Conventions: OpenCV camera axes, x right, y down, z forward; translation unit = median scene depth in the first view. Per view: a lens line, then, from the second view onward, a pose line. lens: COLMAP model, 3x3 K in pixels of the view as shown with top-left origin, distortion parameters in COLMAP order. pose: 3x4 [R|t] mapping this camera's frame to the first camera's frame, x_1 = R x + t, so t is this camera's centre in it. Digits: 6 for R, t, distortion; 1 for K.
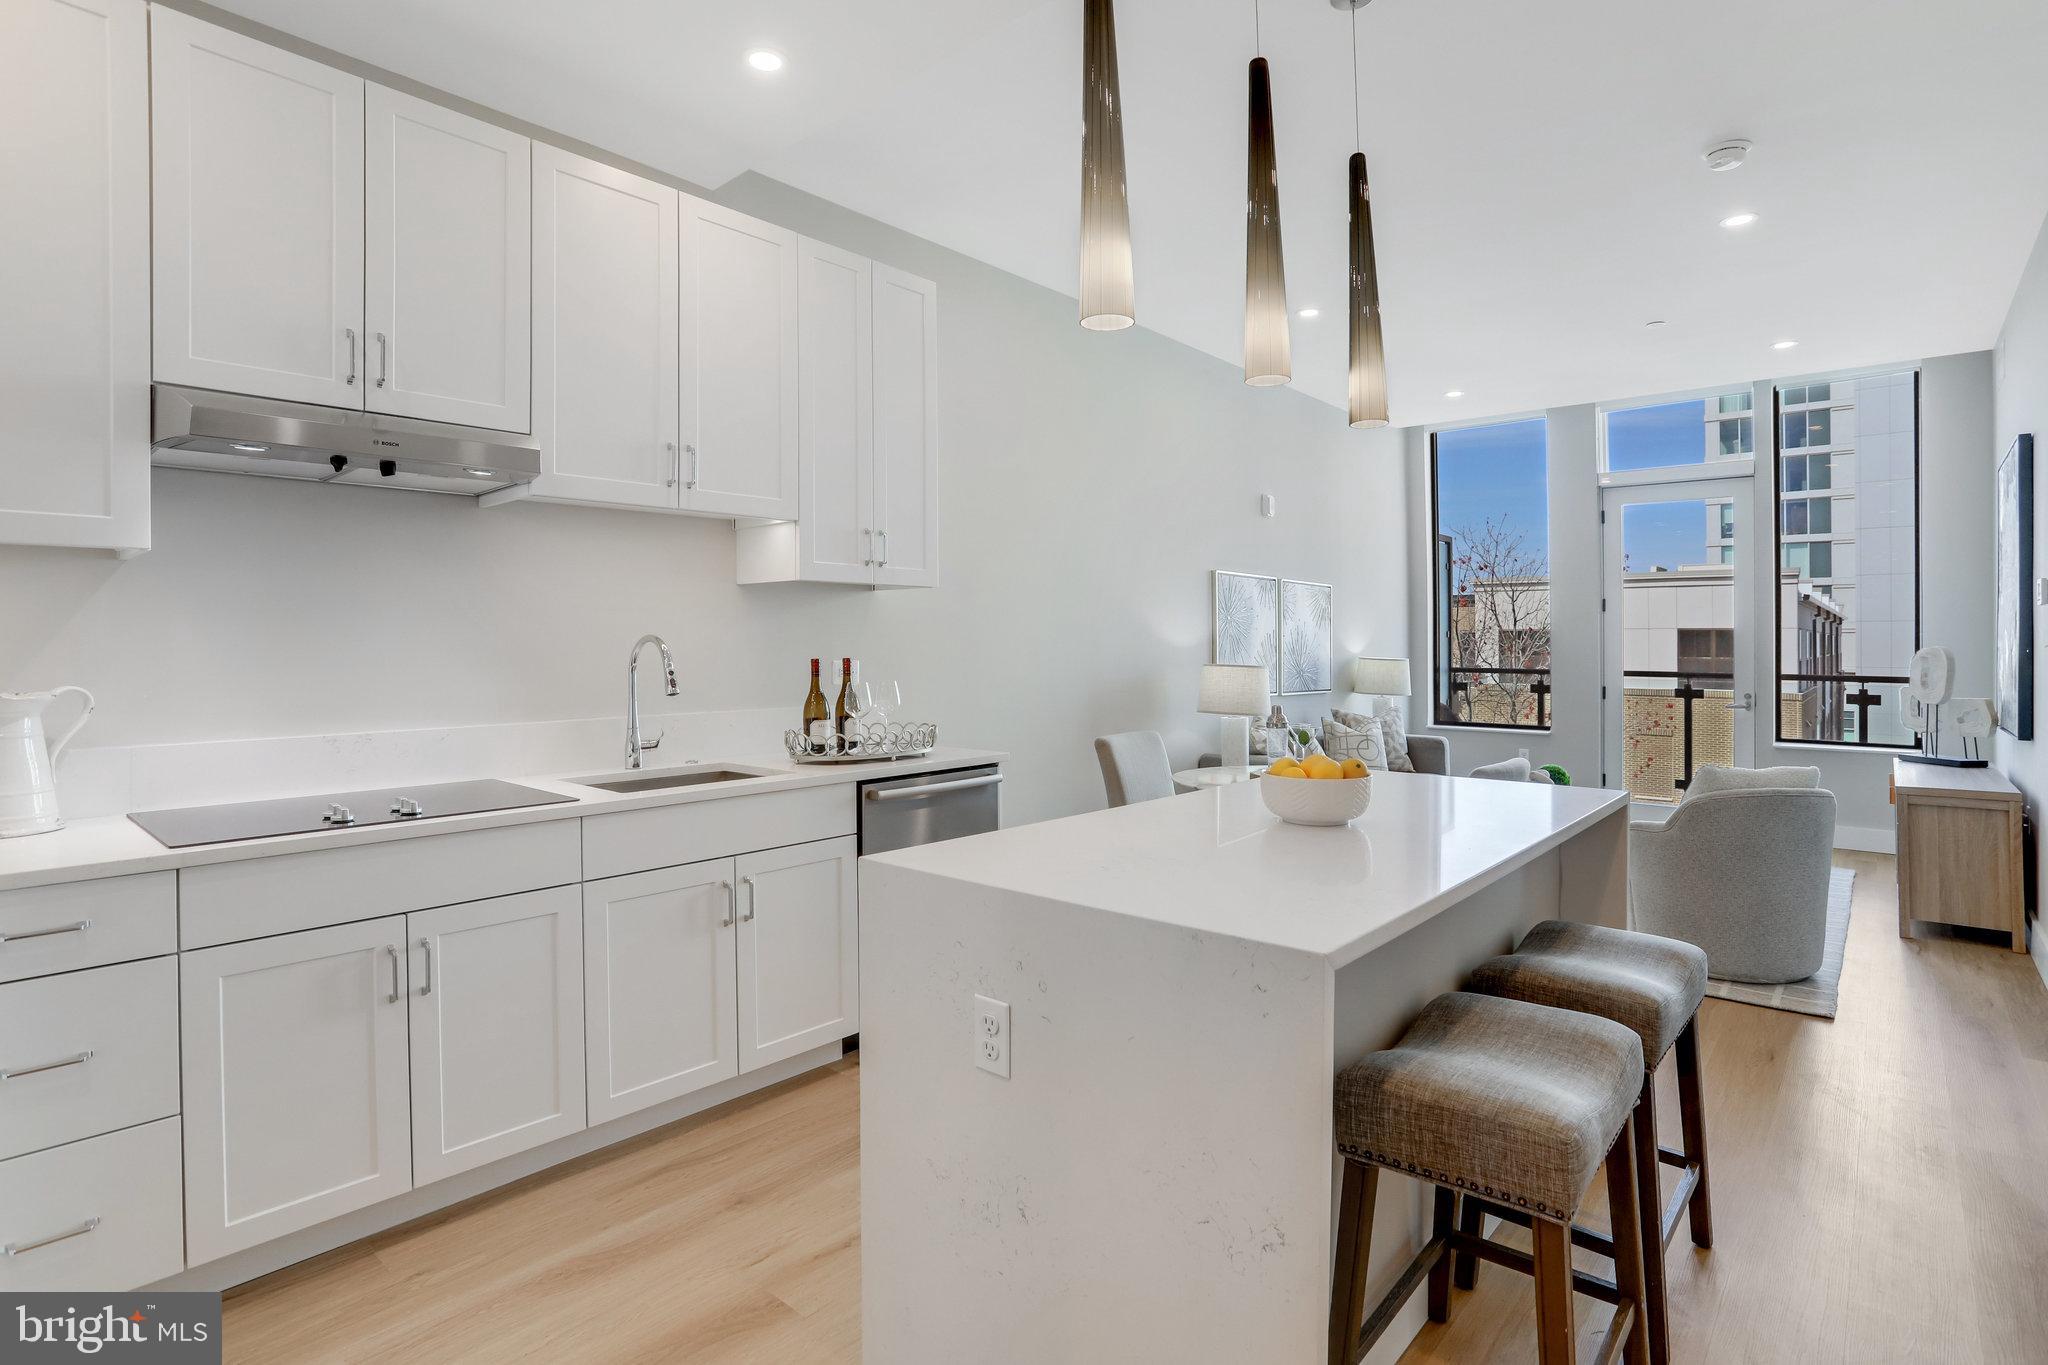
lens RADIAL K [[991.3, 0, 1029.7], [0, 991.3, 659.4], [0, 0, 1]] dist [-0.072872, 0.025507]
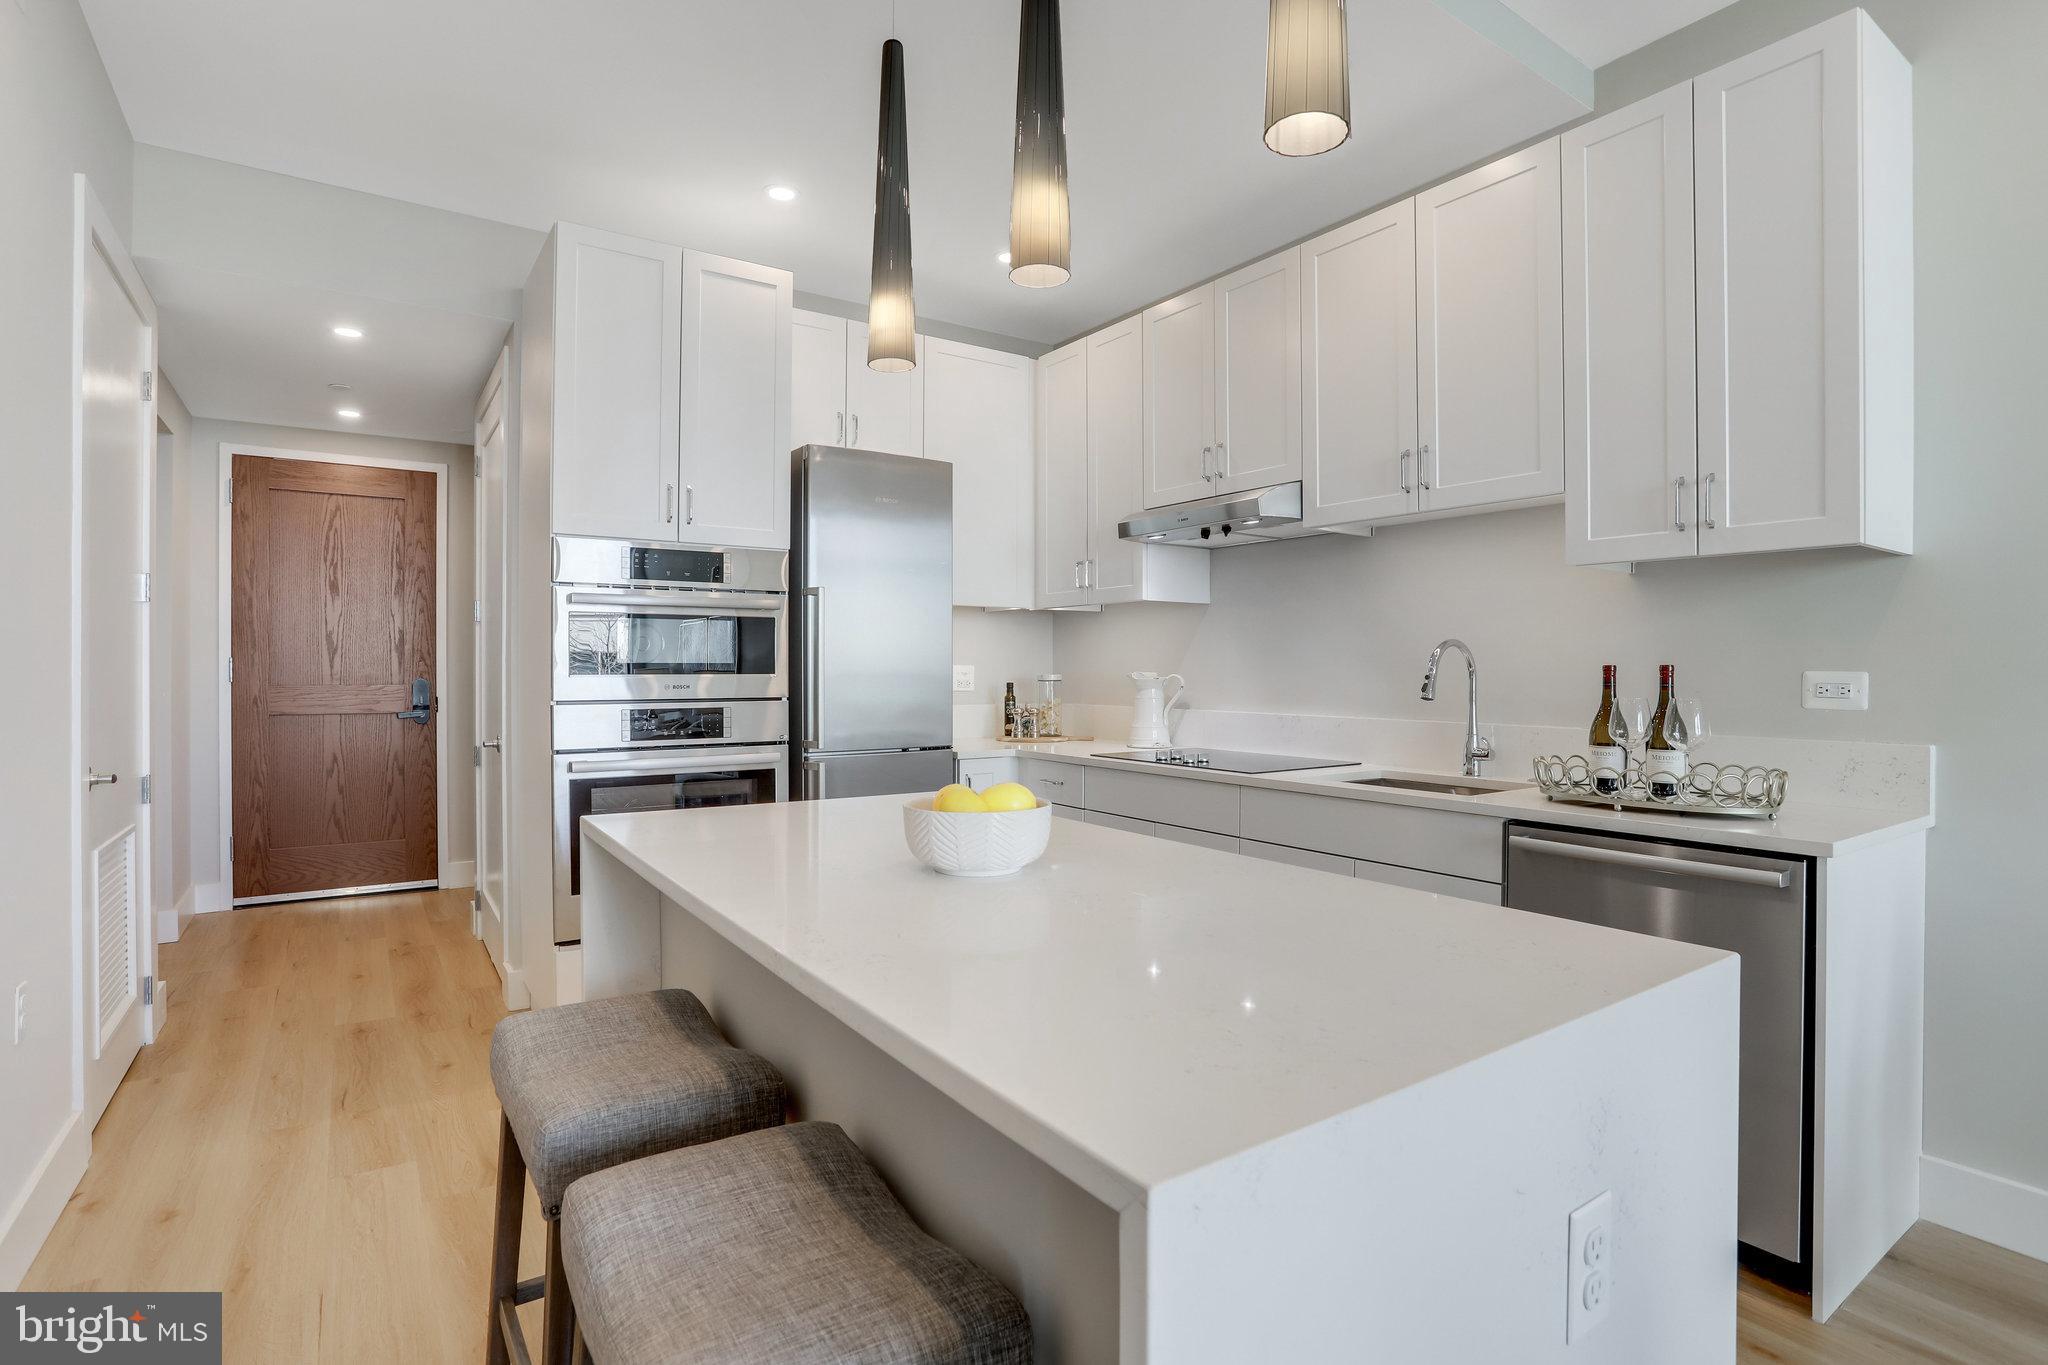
lens RADIAL K [[991.3, 0, 1029.7], [0, 991.3, 659.4], [0, 0, 1]] dist [-0.072872, 0.025507]
pose [[-0.233857, -0.006873, -0.972247, 0.673644], [-0.011346, 0.999926, -0.004340, 0.004482], [0.972205, 0.010017, -0.233918, 0.823827]]
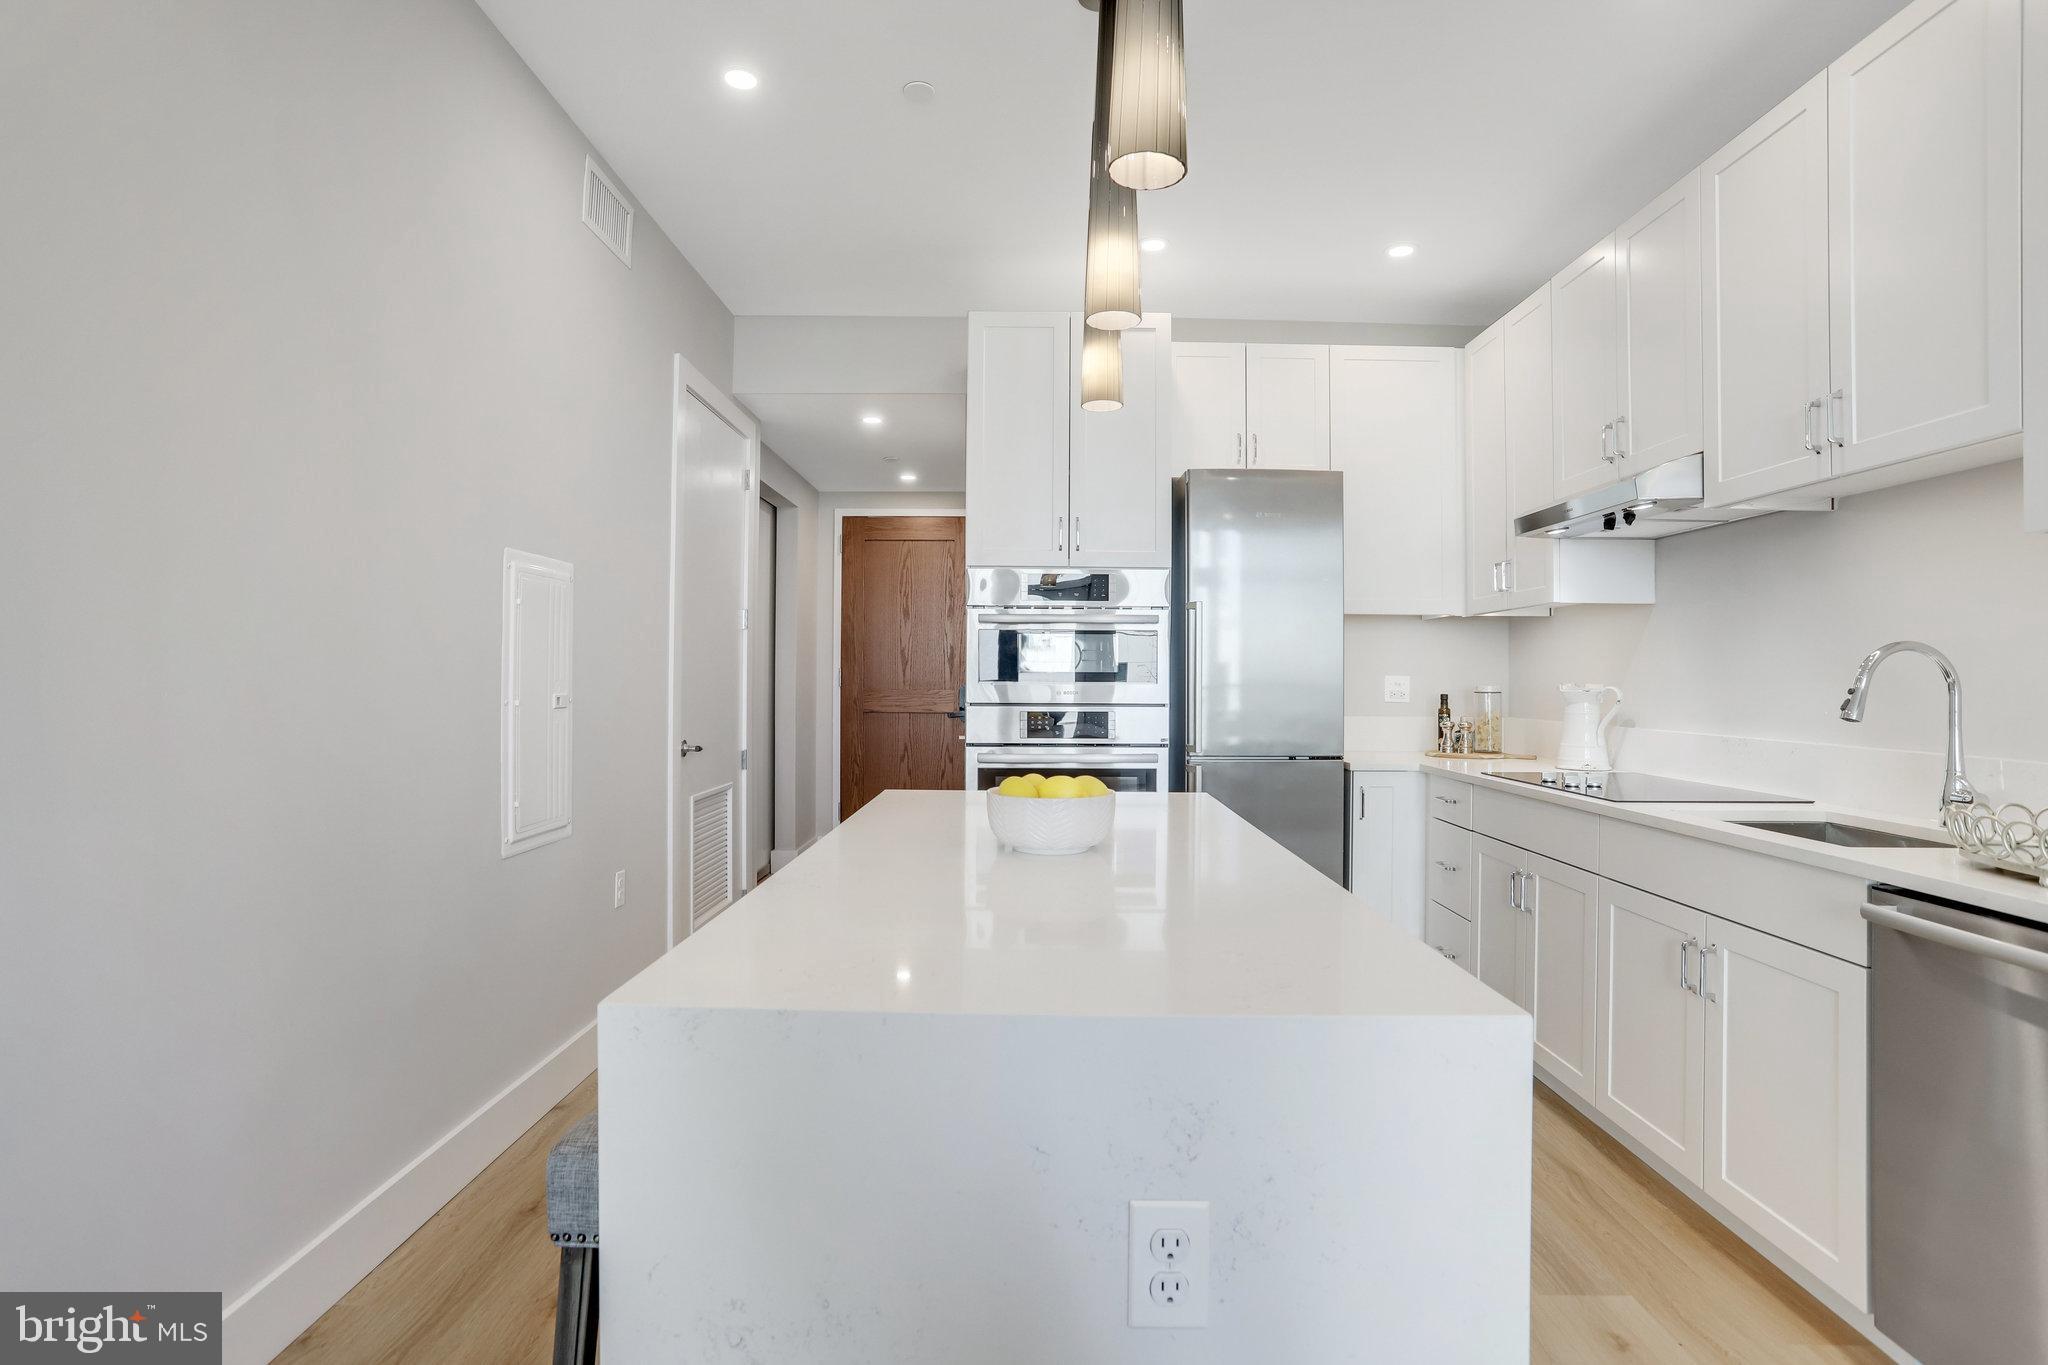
lens RADIAL K [[991.3, 0, 1029.7], [0, 991.3, 659.4], [0, 0, 1]] dist [-0.072872, 0.025507]
pose [[-0.748406, -0.015099, -0.663069, 0.583010], [-0.012866, 0.999883, -0.008247, 0.003017], [0.663116, 0.002359, -0.748512, 1.104157]]
